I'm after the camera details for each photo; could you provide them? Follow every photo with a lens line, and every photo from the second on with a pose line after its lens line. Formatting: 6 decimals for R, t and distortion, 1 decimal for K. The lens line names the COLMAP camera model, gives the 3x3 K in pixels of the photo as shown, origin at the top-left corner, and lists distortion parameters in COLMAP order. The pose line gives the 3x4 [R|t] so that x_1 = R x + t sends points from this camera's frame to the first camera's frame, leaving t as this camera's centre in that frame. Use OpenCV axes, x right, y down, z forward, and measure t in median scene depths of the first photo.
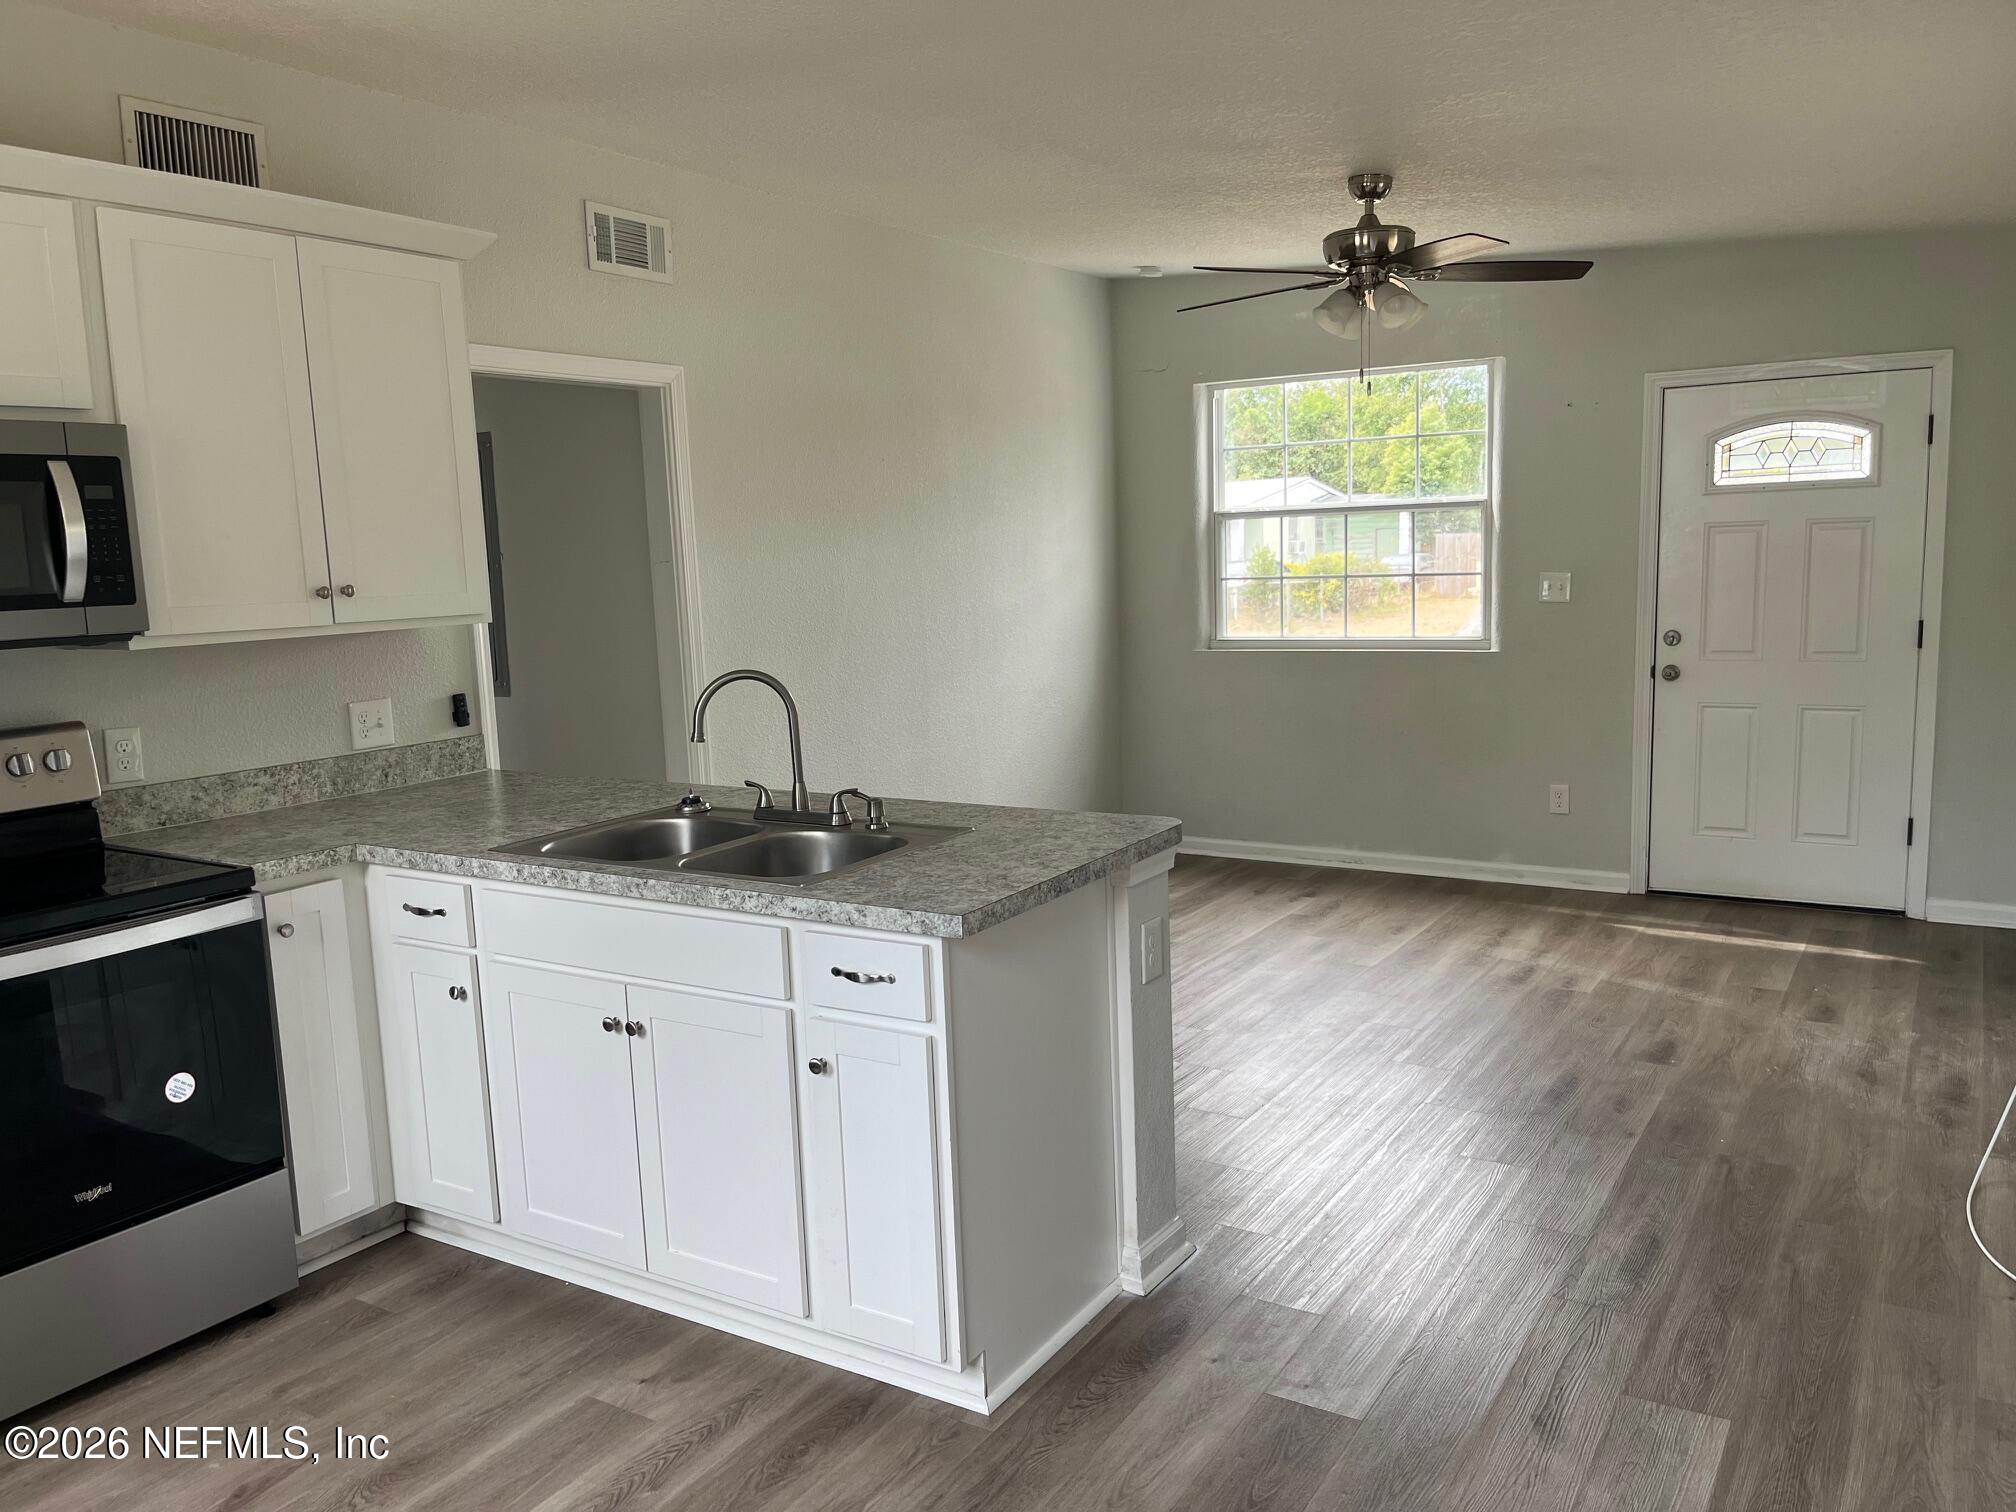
lens RADIAL K [[1533.2, 0, 1010.3], [0, 1533.2, 756.9], [0, 0, 1]] dist [0.022127, -0.028606]
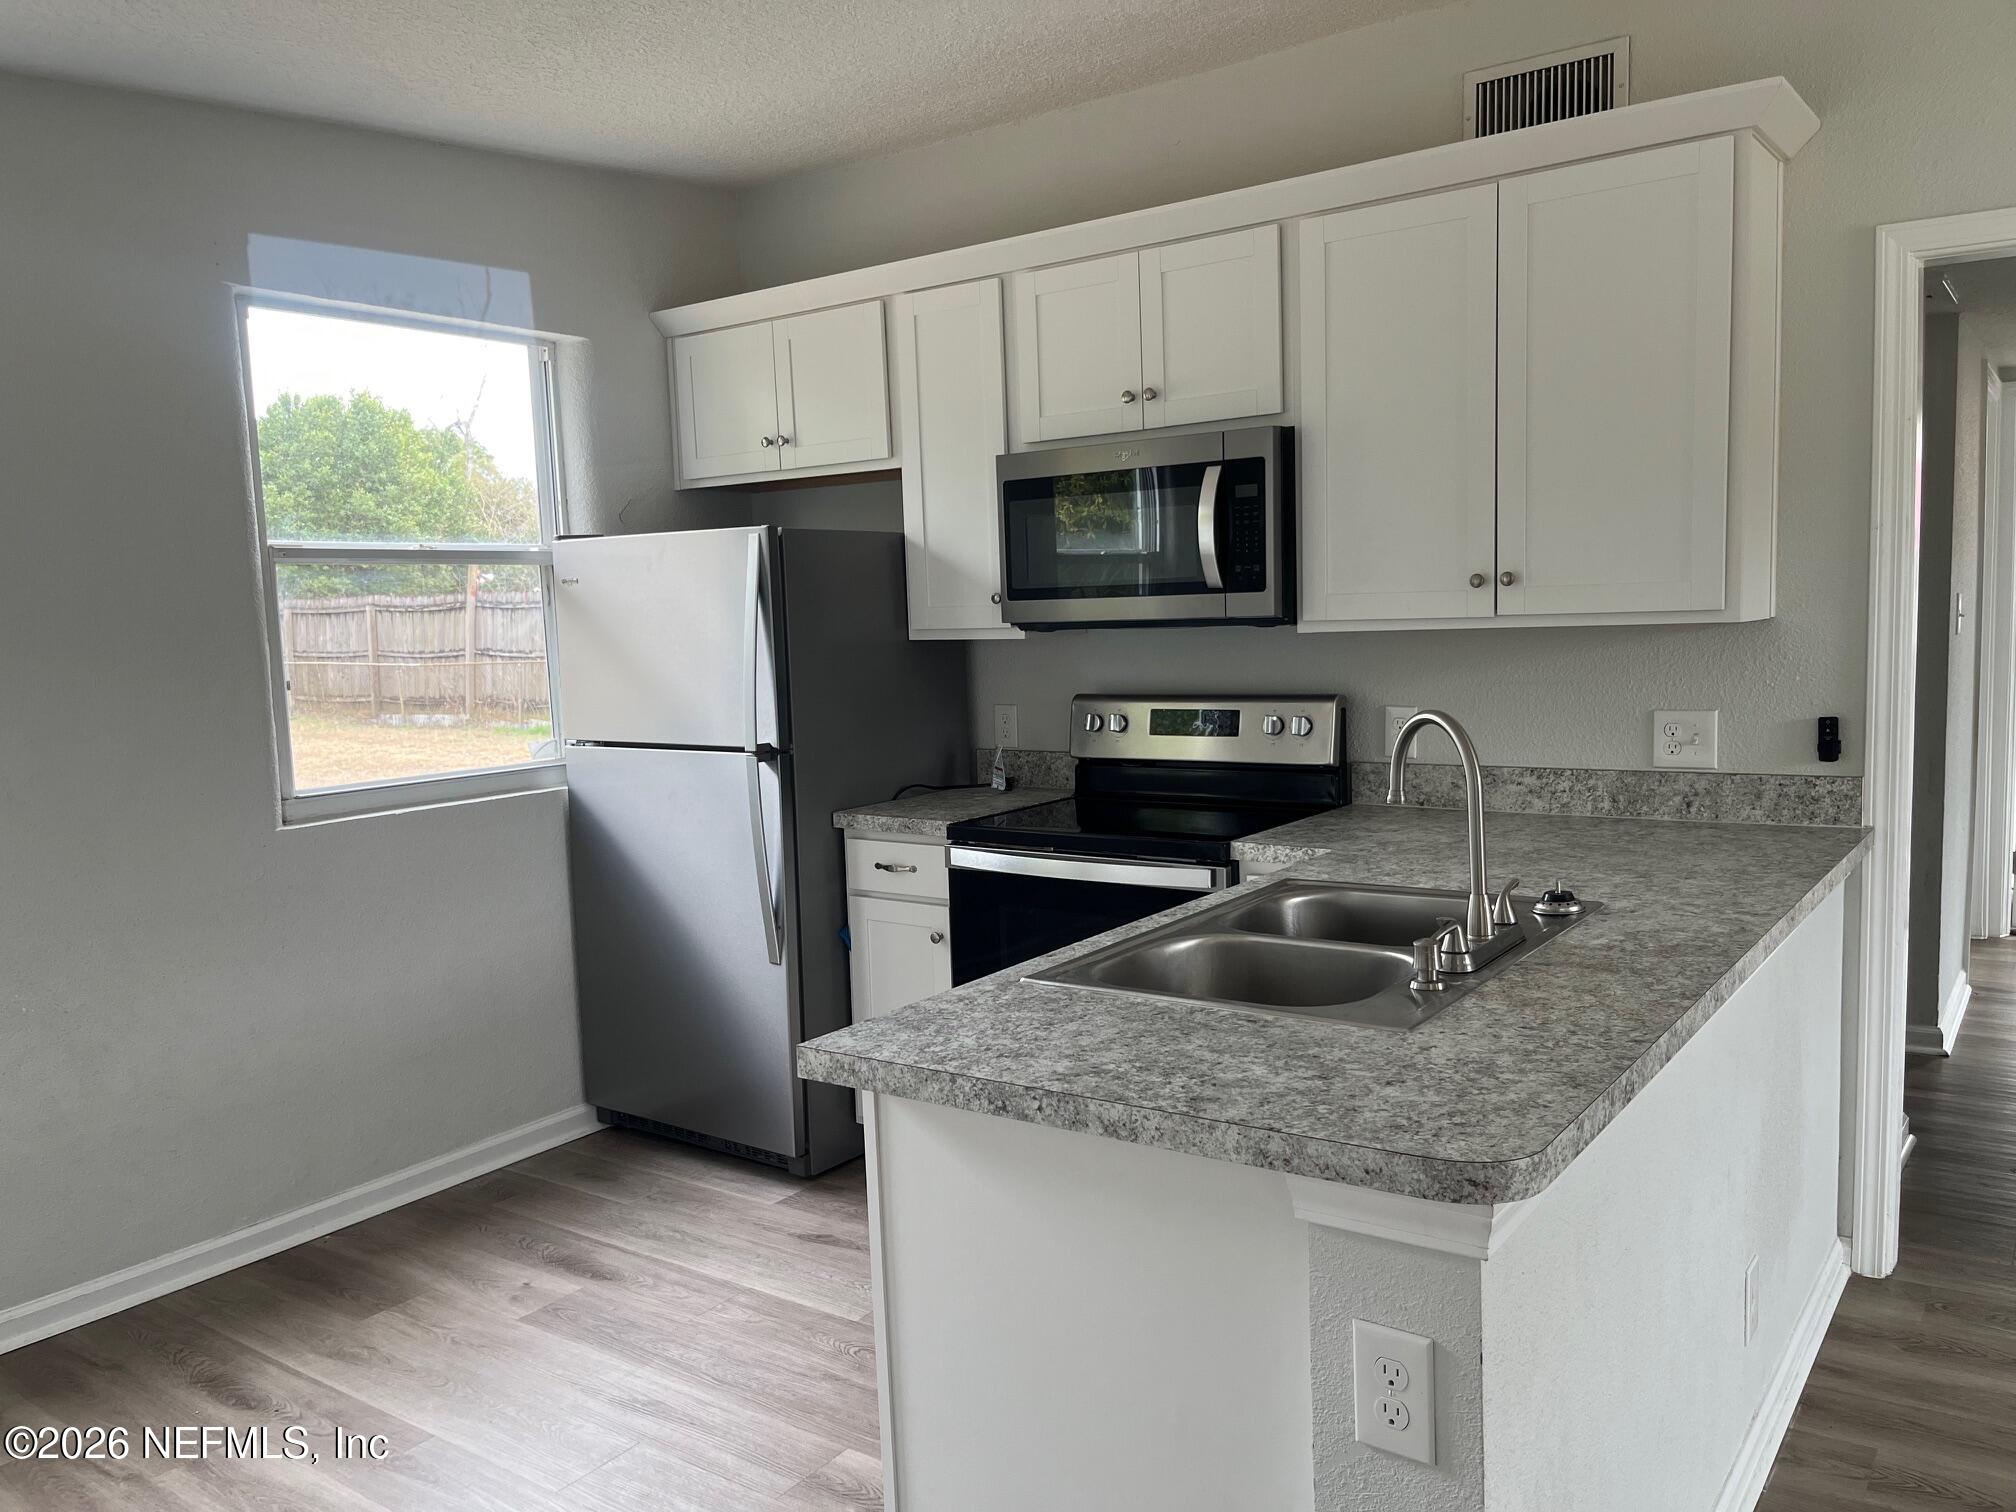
lens RADIAL K [[1533.2, 0, 993.9], [0, 1533.2, 760.8], [0, 0, 1]] dist [0.022127, -0.028606]
pose [[-0.067081, 0.139459, -0.987953, 0.439958], [-0.097331, 0.984546, 0.145587, -0.098353], [0.992989, 0.105925, -0.052470, 0.718580]]
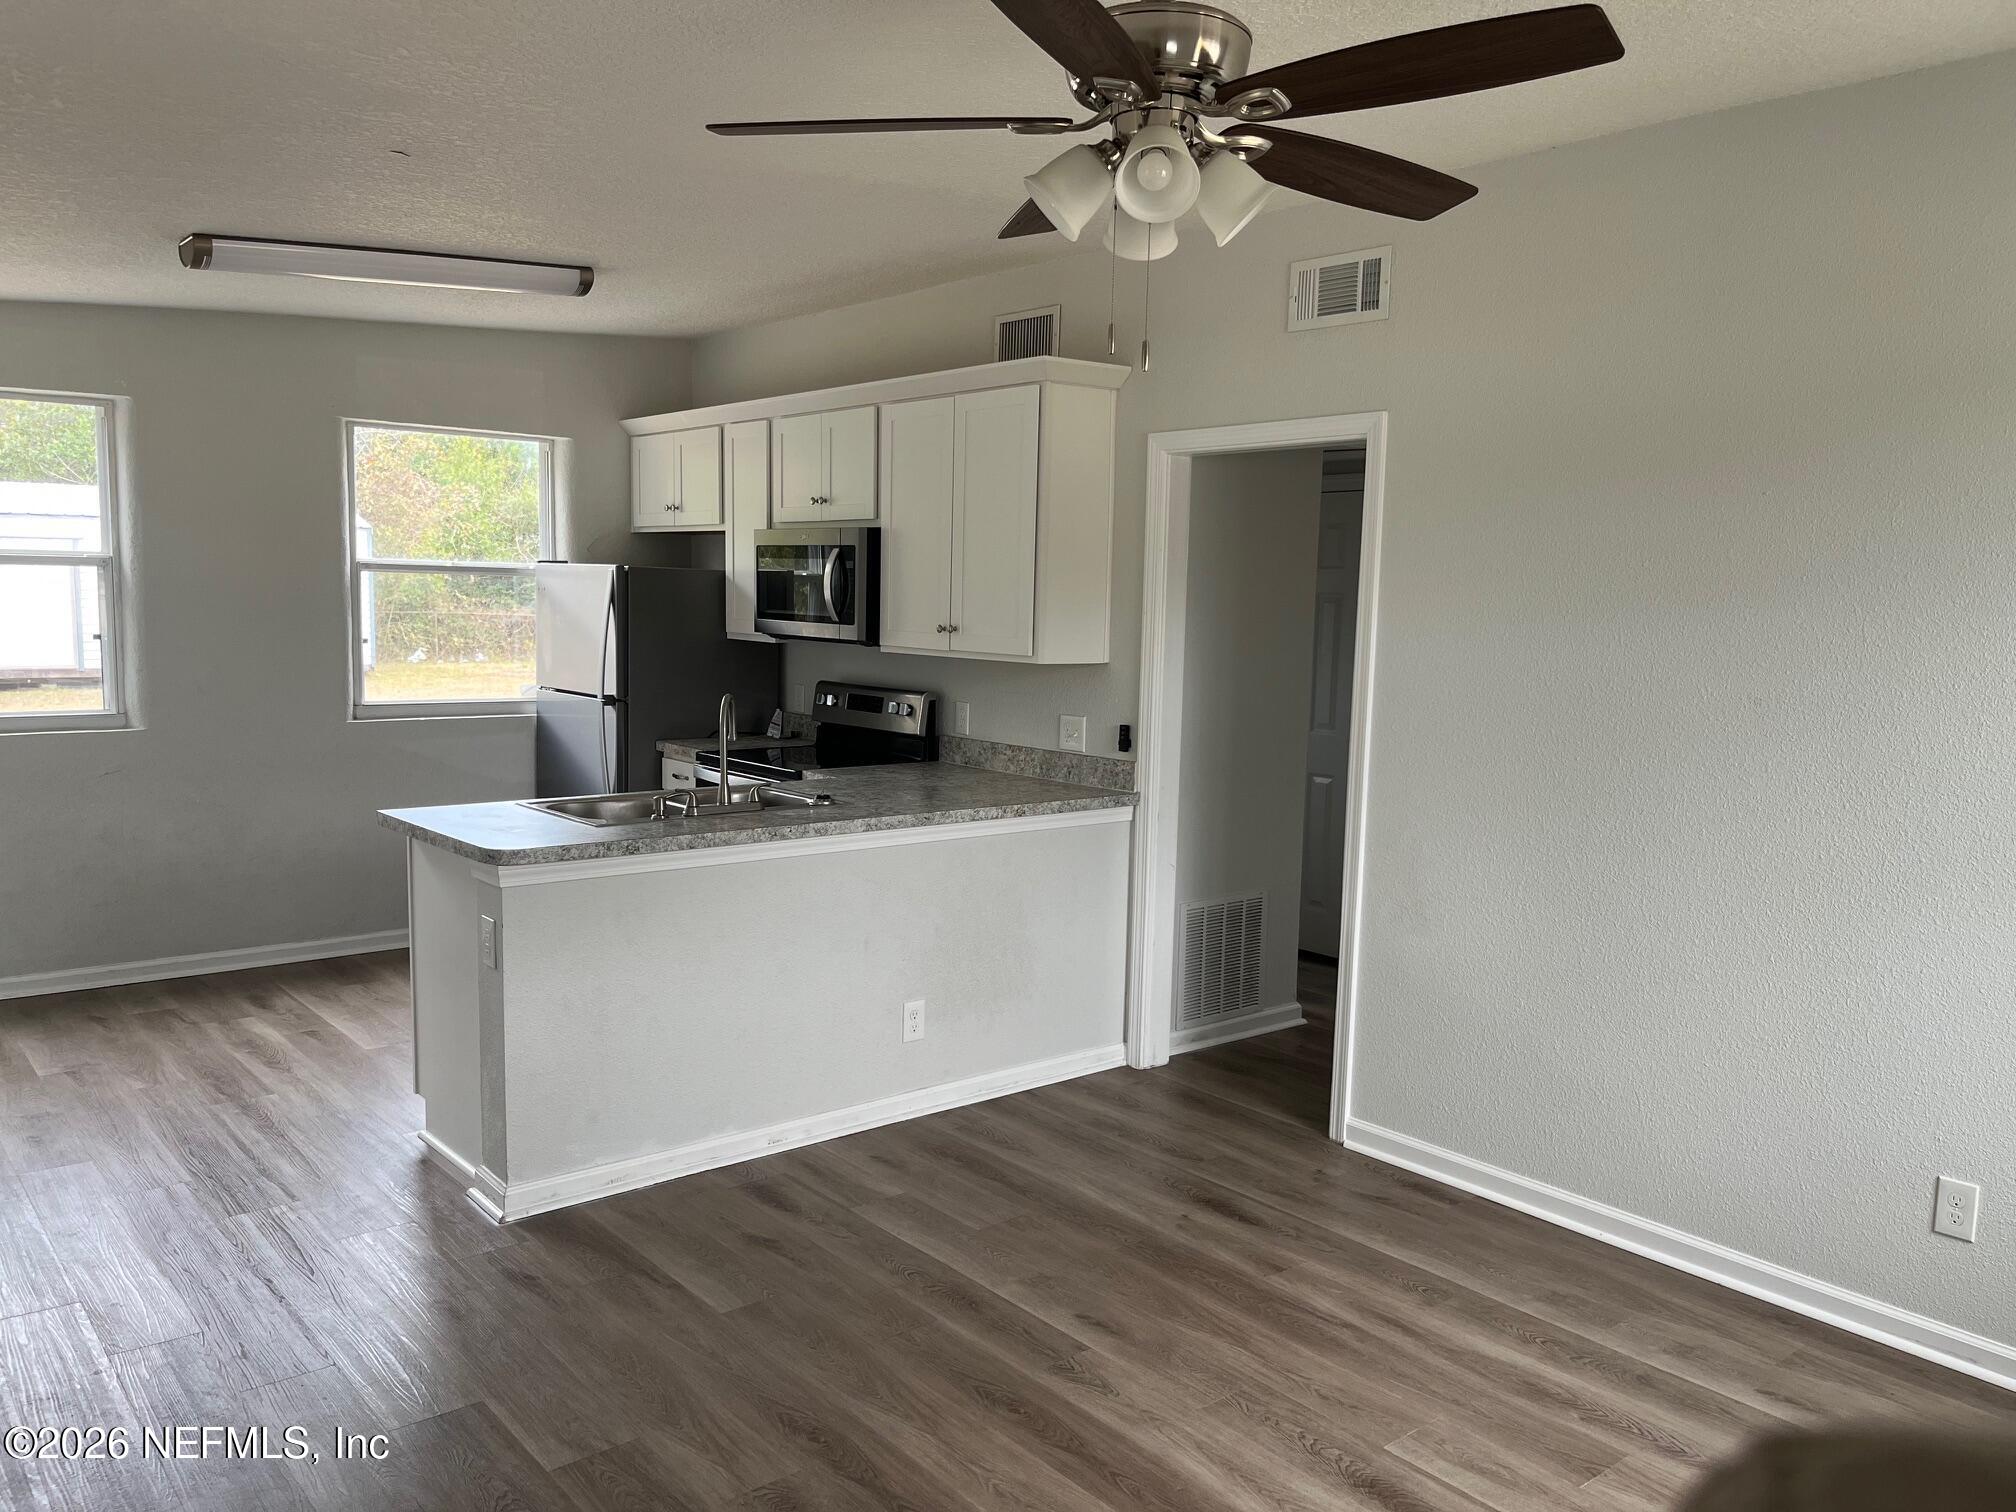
lens RADIAL K [[1533.2, 0, 1019.7], [0, 1533.2, 773.7], [0, 0, 1]] dist [0.022127, -0.028606]
pose [[-0.309710, 0.140391, -0.940410, 0.902686], [-0.143642, 0.970780, 0.192231, -0.249700], [0.939919, 0.194618, -0.280494, 1.412273]]
